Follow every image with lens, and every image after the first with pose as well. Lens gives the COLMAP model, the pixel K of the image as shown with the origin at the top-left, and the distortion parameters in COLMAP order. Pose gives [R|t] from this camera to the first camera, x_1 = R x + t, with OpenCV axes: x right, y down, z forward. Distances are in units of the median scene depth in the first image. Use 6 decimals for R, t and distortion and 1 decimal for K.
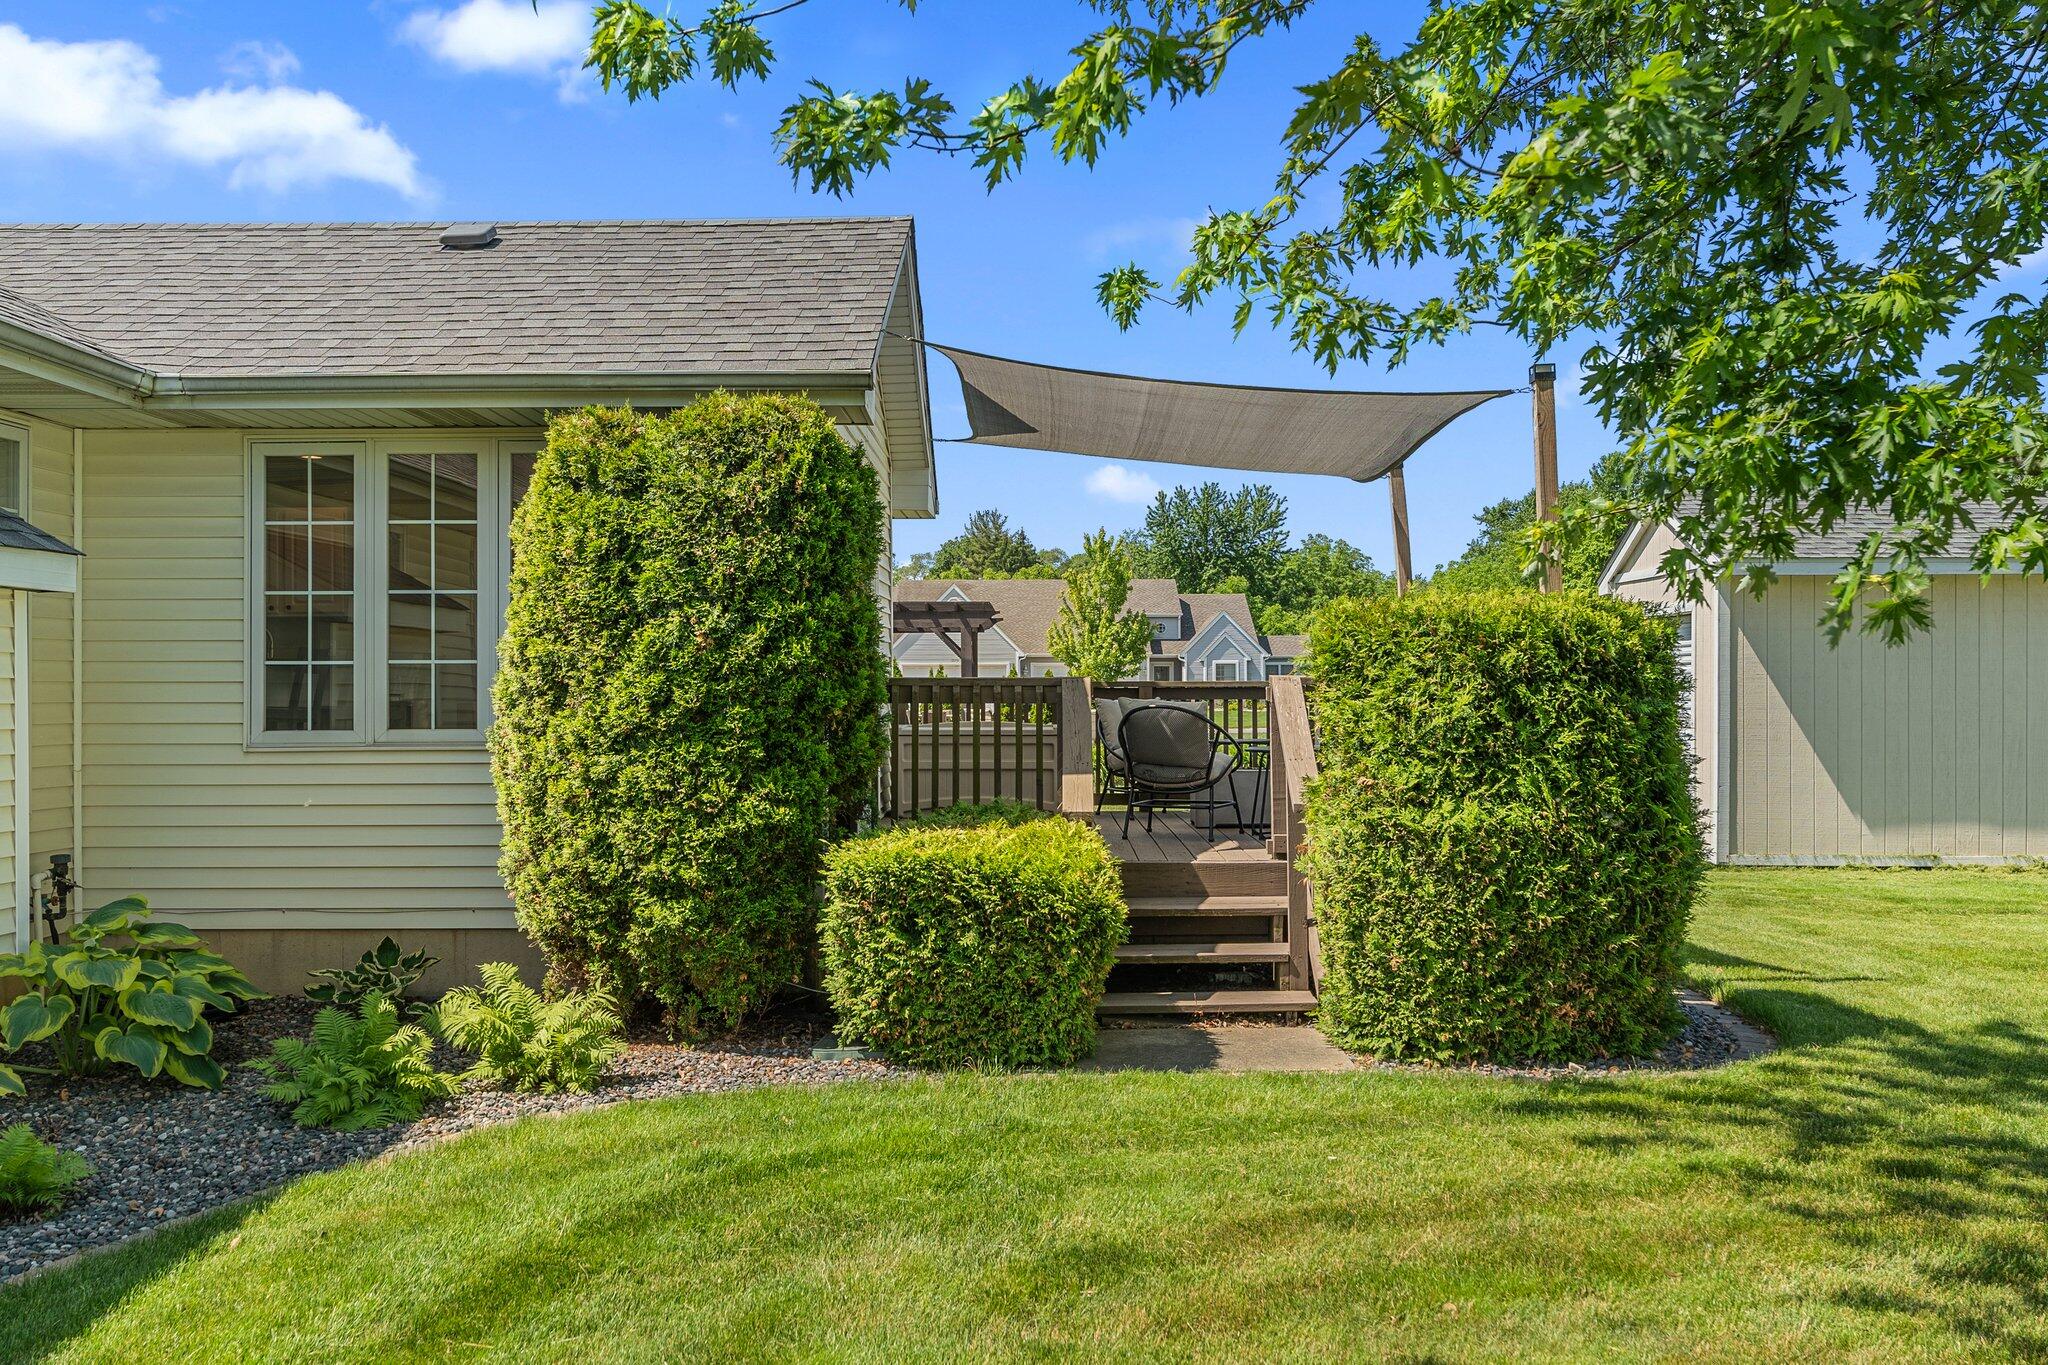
lens RADIAL K [[1857.5, 0, 1024.3], [0, 1857.5, 684.8], [0, 0, 1]] dist [-0.000891, -0.000861]
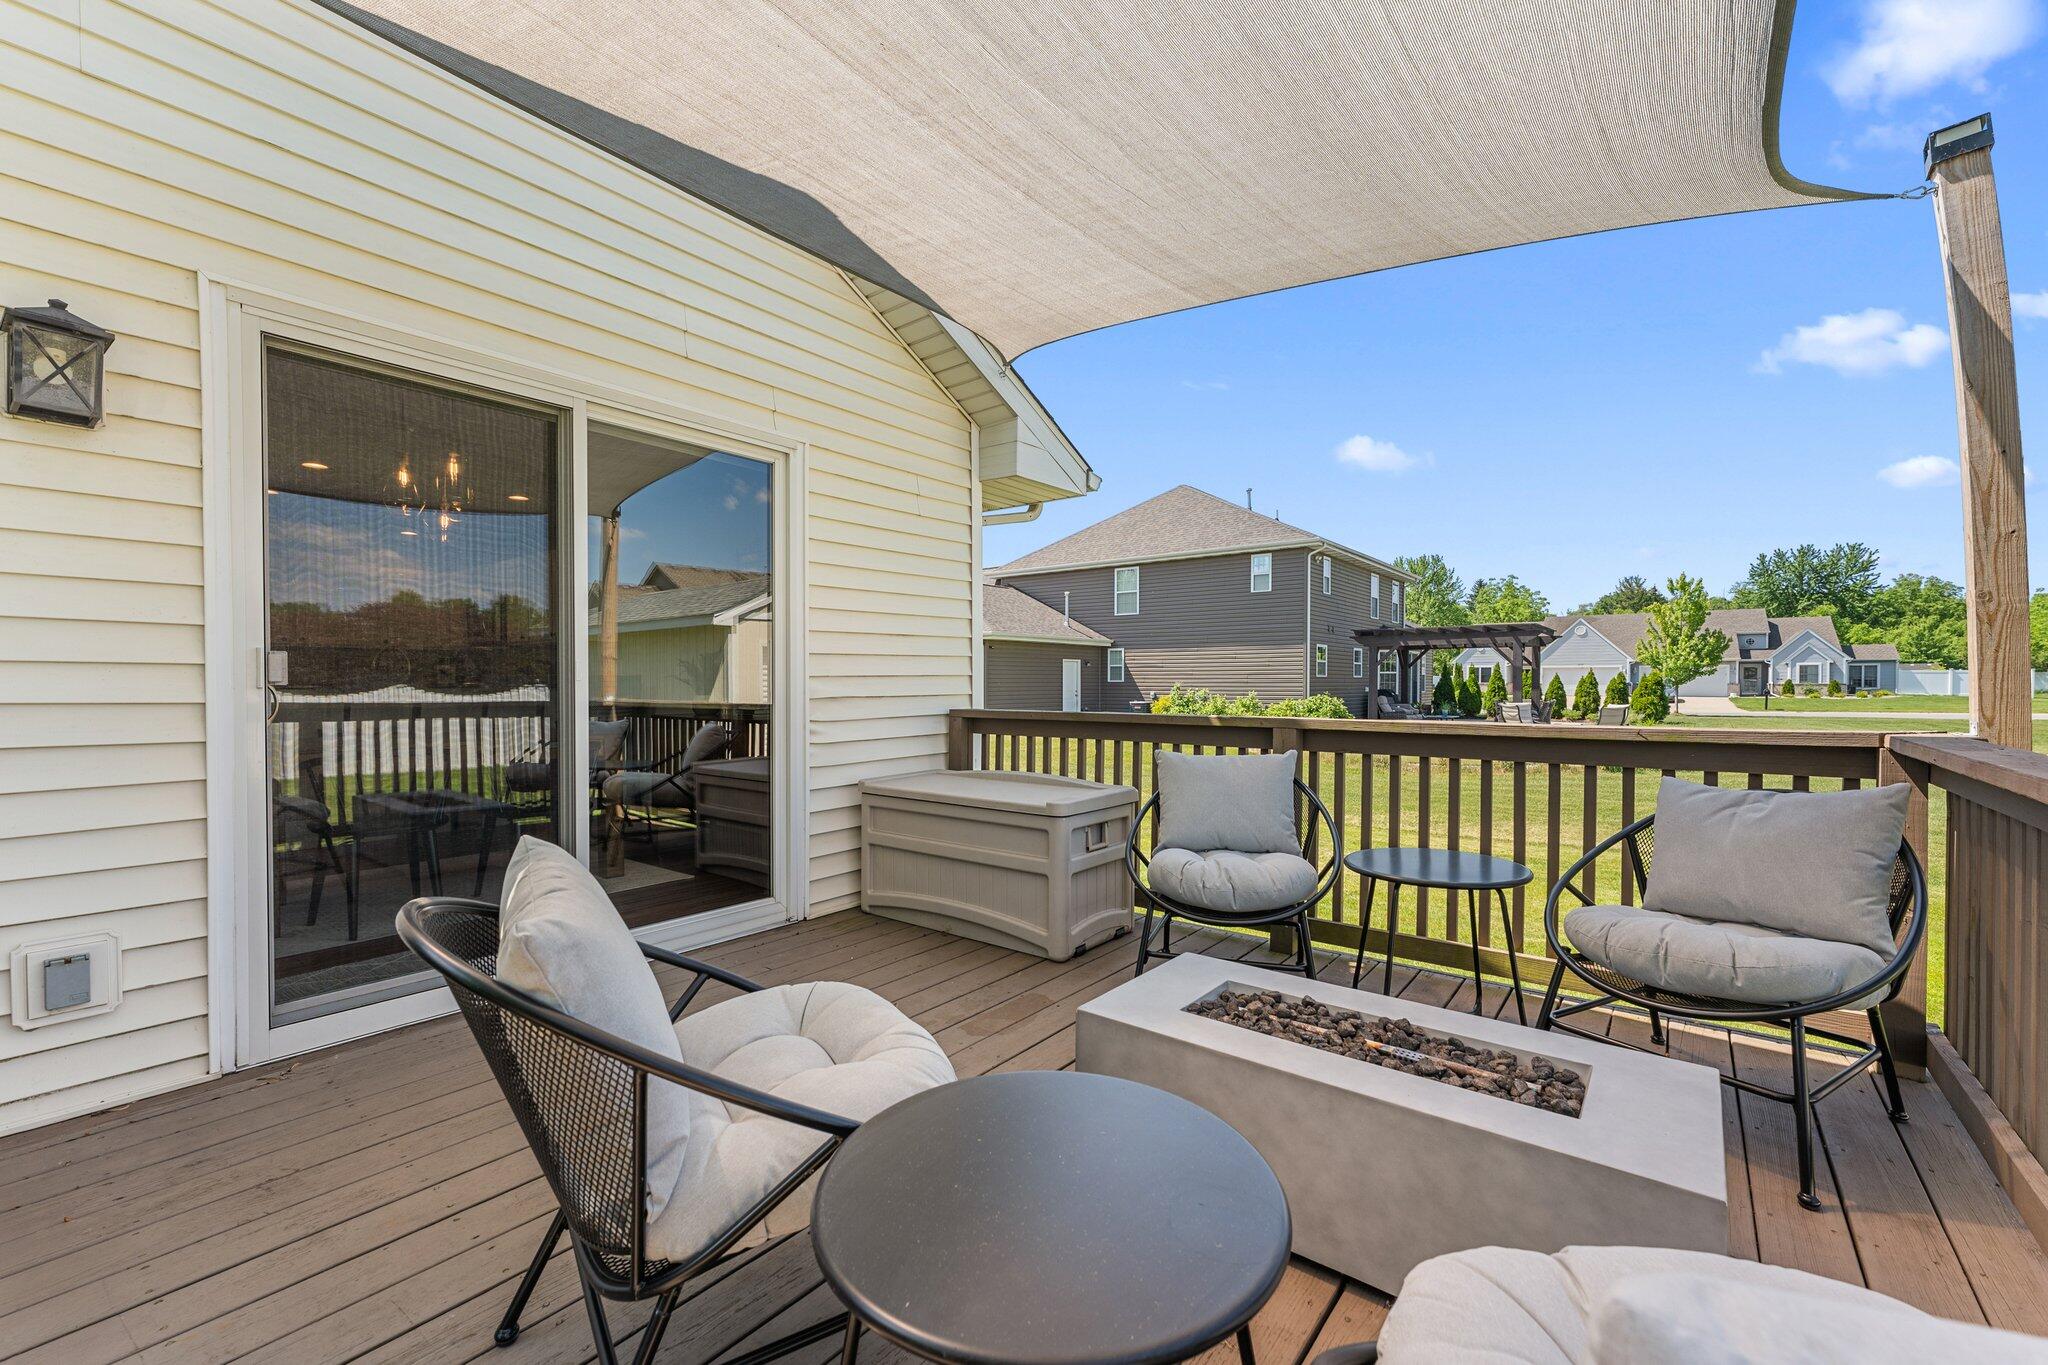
lens RADIAL K [[827.8, 0, 1020.6], [0, 827.8, 689.9], [0, 0, 1]] dist [-0.004045, -0.000178]
pose [[0.783332, 0.005863, -0.621576, 0.026122], [0.002410, 0.999919, 0.012468, -0.001515], [0.621599, -0.011264, 0.783255, 0.116564]]
